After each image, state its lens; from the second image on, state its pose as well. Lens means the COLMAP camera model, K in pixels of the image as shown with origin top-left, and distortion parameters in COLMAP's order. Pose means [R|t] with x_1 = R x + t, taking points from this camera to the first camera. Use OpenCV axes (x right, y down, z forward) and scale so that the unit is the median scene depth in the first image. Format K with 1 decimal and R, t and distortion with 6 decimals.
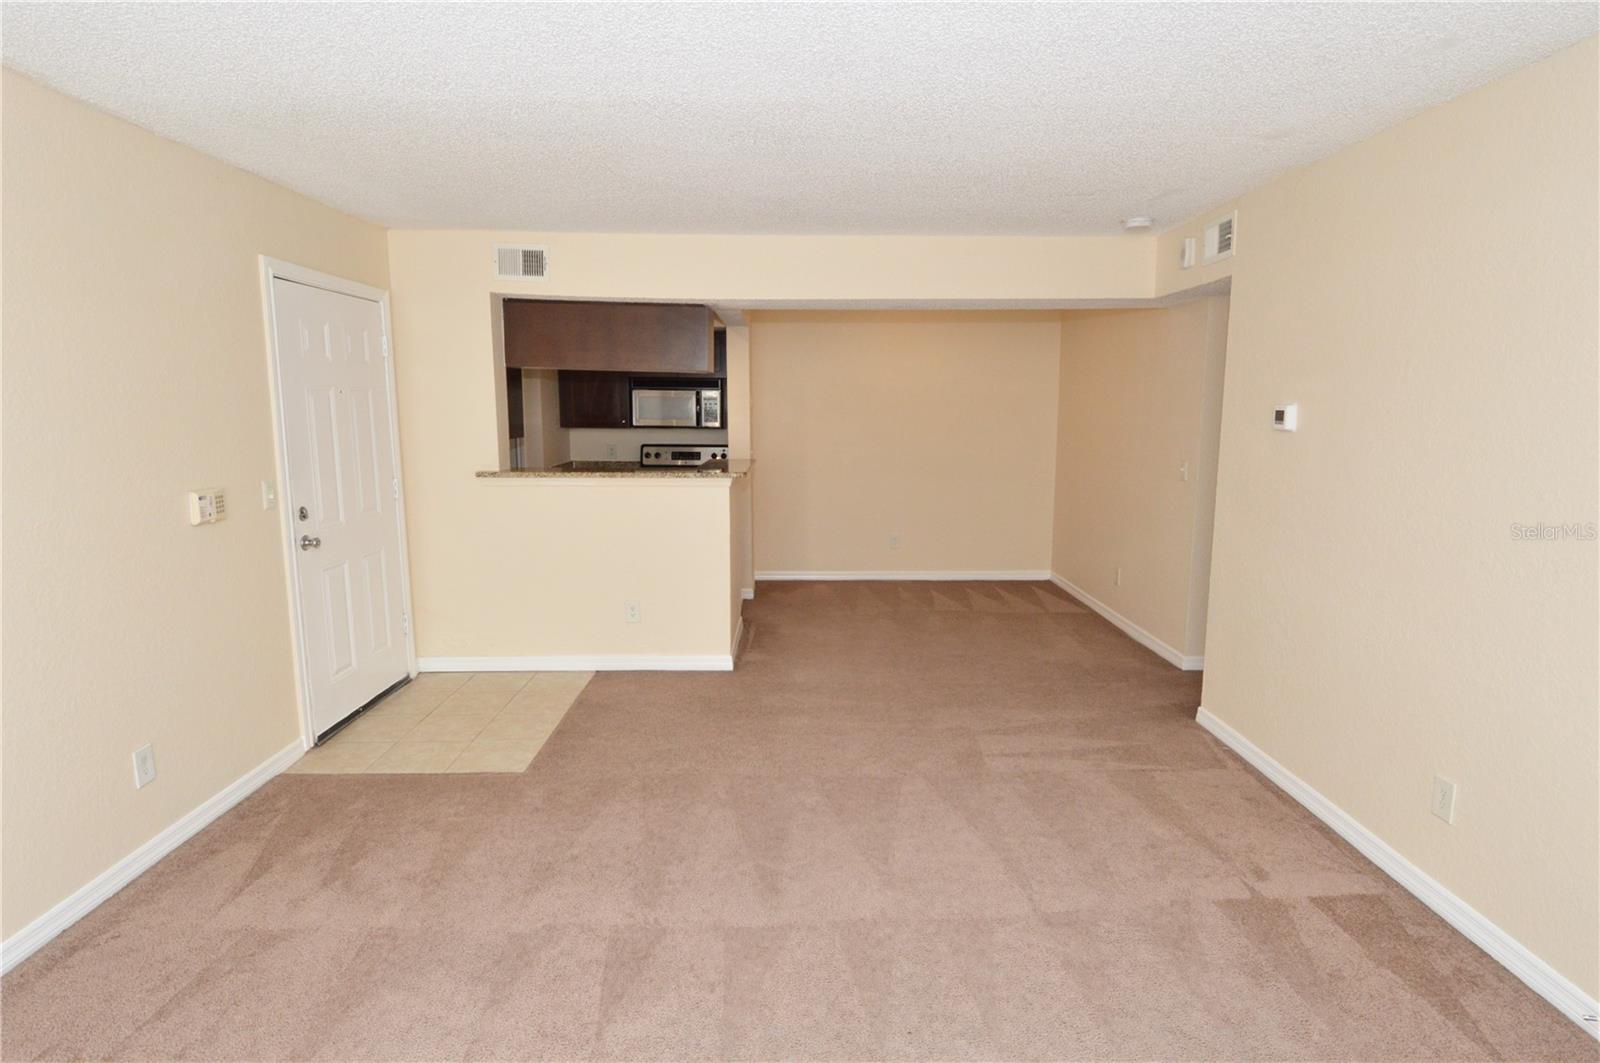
lens RADIAL K [[848.9, 0, 805.3], [0, 848.9, 523.2], [0, 0, 1]] dist [0.016892, -0.028542]
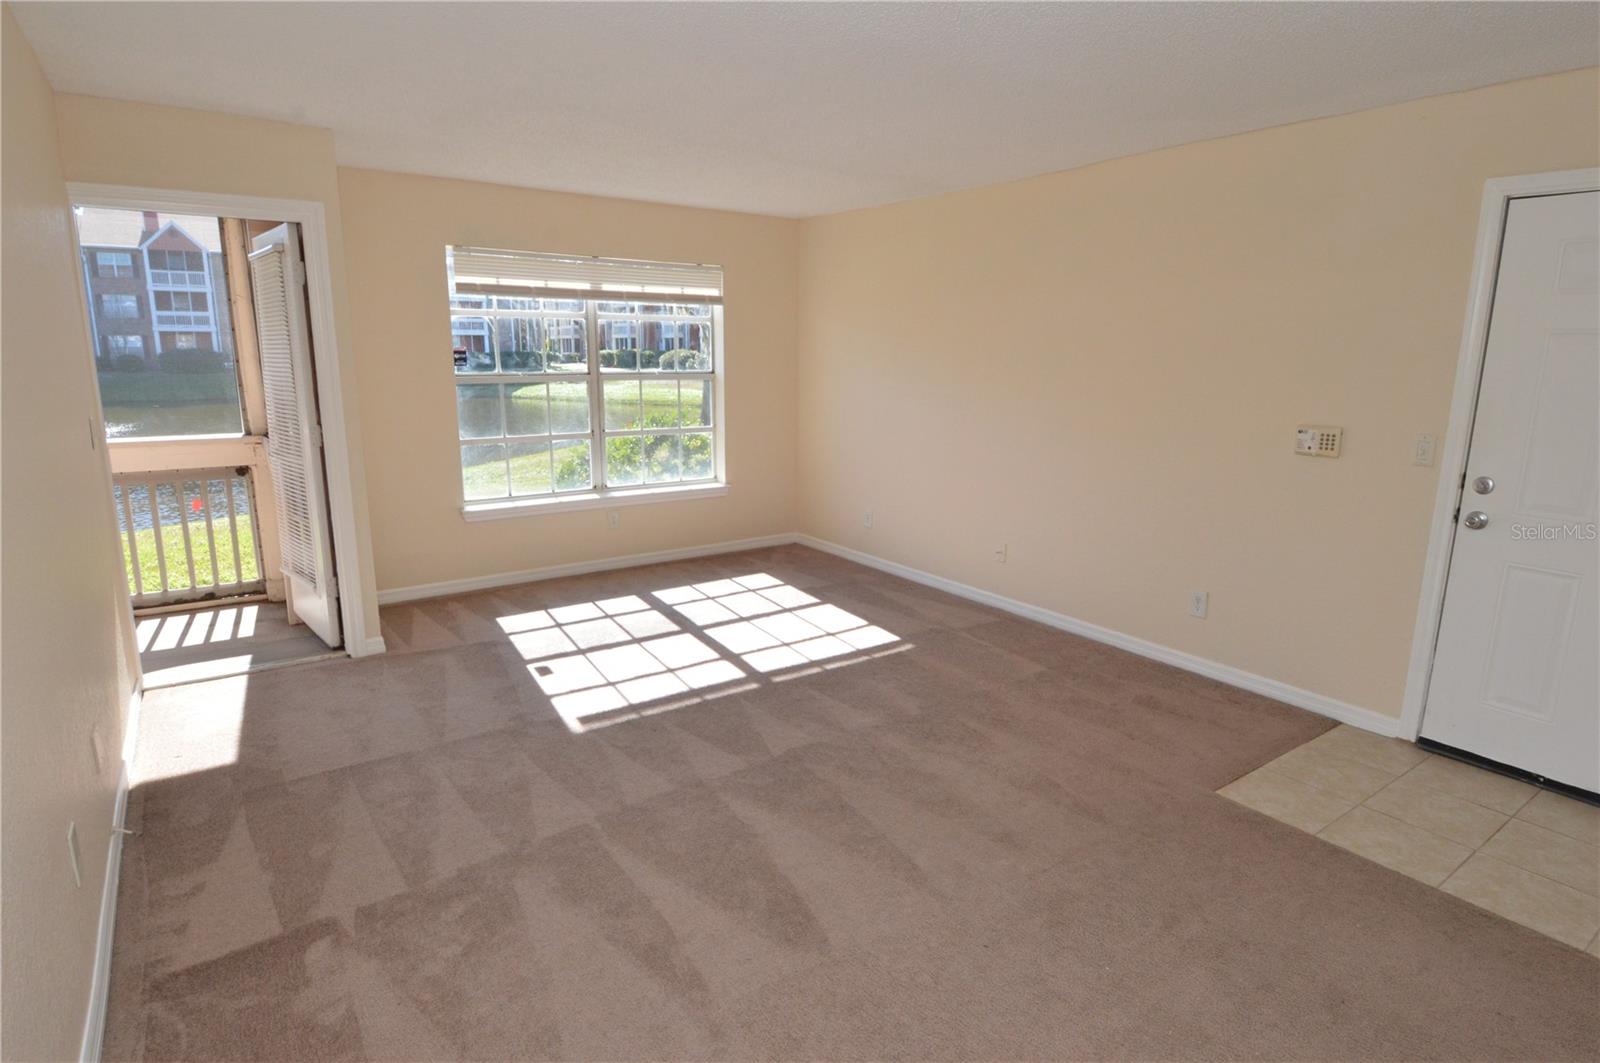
lens RADIAL K [[848.9, 0, 805.3], [0, 848.9, 523.2], [0, 0, 1]] dist [0.016892, -0.028542]
pose [[-0.825948, 0.098853, -0.555012, 0.373302], [-0.093808, 0.946680, 0.308214, -0.150828], [0.555887, 0.306634, -0.772635, 1.141720]]
